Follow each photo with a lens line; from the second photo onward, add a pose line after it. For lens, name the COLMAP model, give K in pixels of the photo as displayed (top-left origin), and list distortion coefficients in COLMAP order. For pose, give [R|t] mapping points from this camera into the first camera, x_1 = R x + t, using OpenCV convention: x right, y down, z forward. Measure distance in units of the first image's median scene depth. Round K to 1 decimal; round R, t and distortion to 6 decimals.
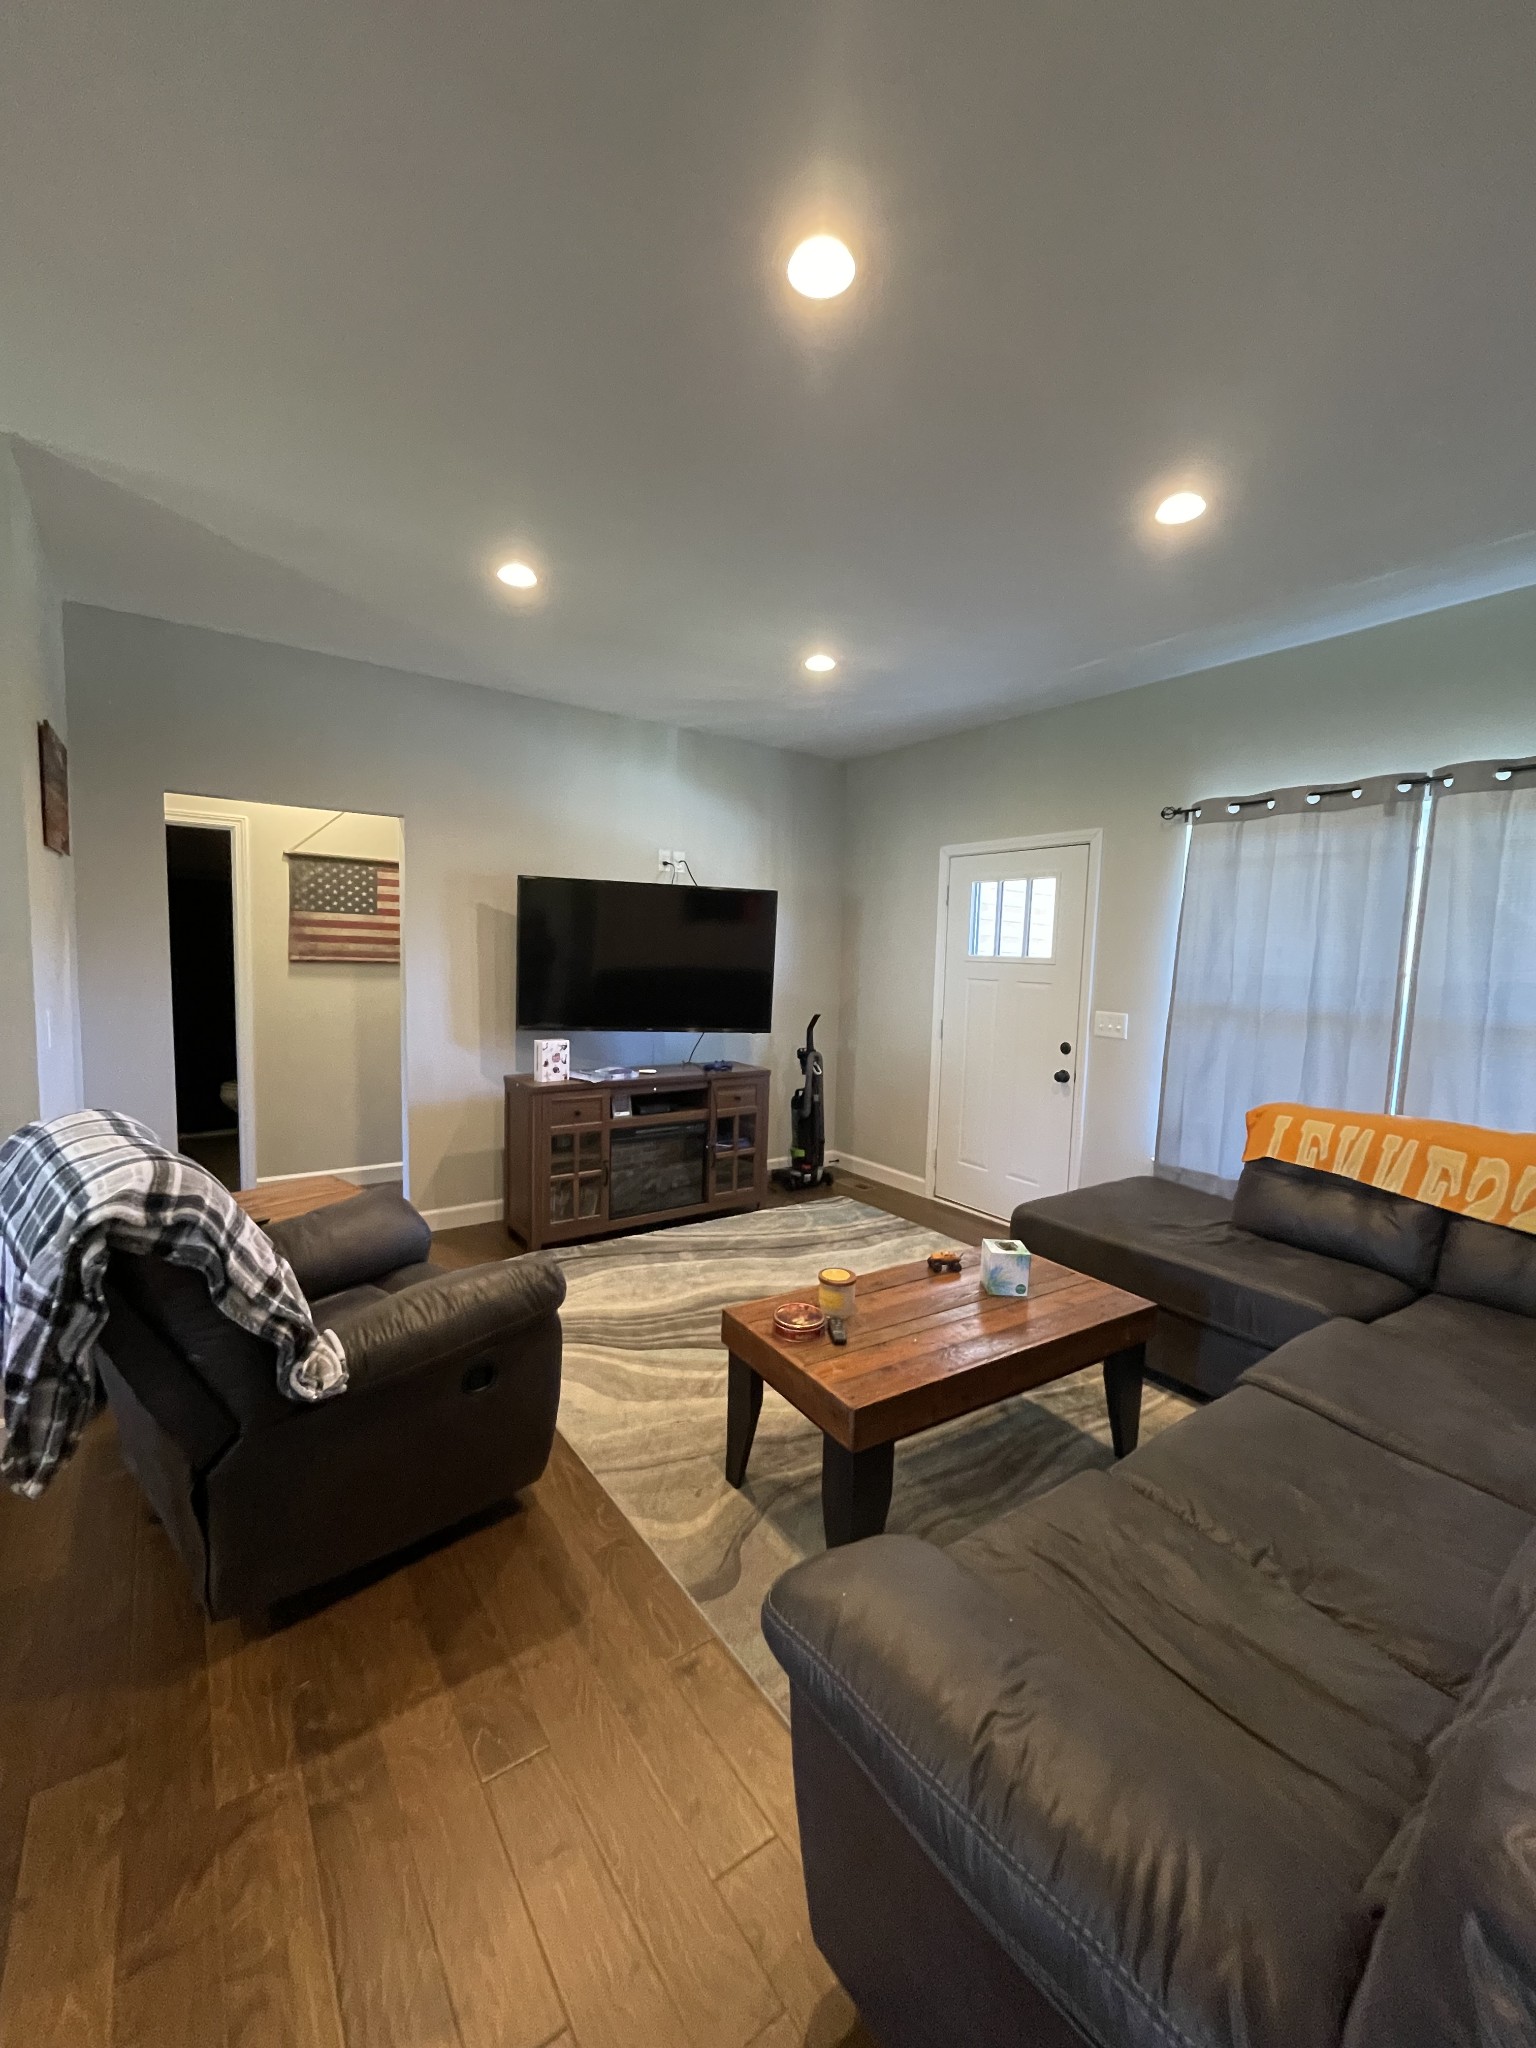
lens RADIAL K [[833.2, 0, 765.4], [0, 833.2, 1023.1], [0, 0, 1]] dist [-0.001771, -0.000134]
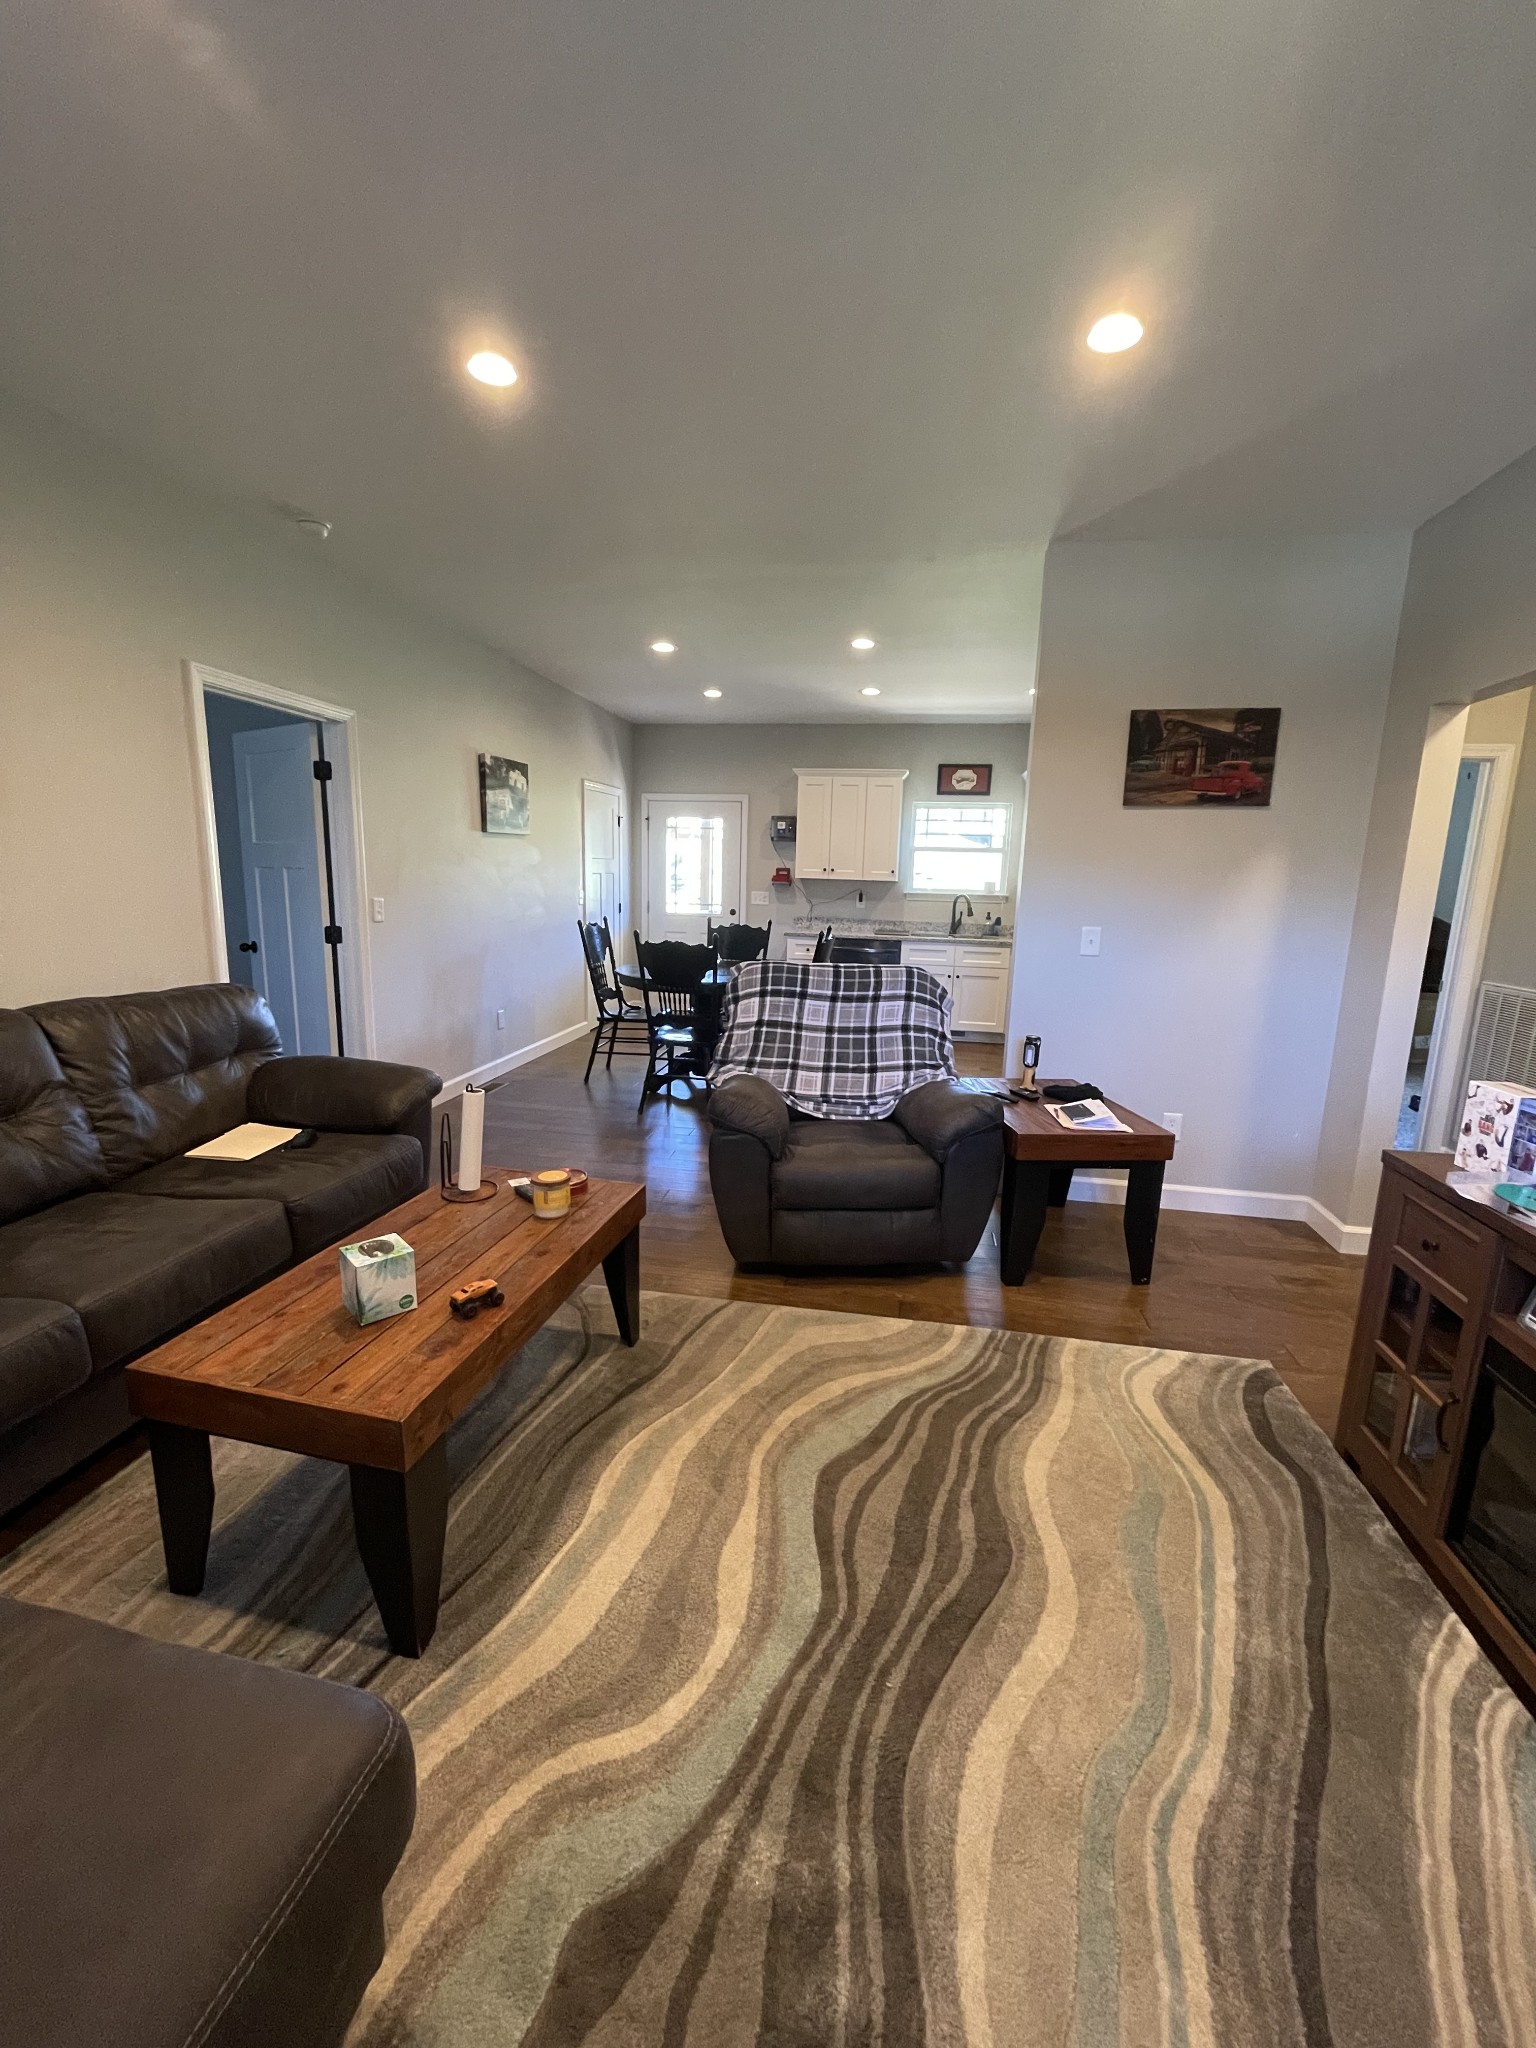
lens RADIAL K [[824.9, 0, 770.1], [0, 824.9, 1024.3], [0, 0, 1]] dist [-0.003351, -0.000549]
pose [[-0.710692, 0.082518, -0.698647, 0.346463], [-0.109772, 0.967925, 0.225988, -0.072133], [0.694886, 0.237300, -0.678839, 1.109558]]
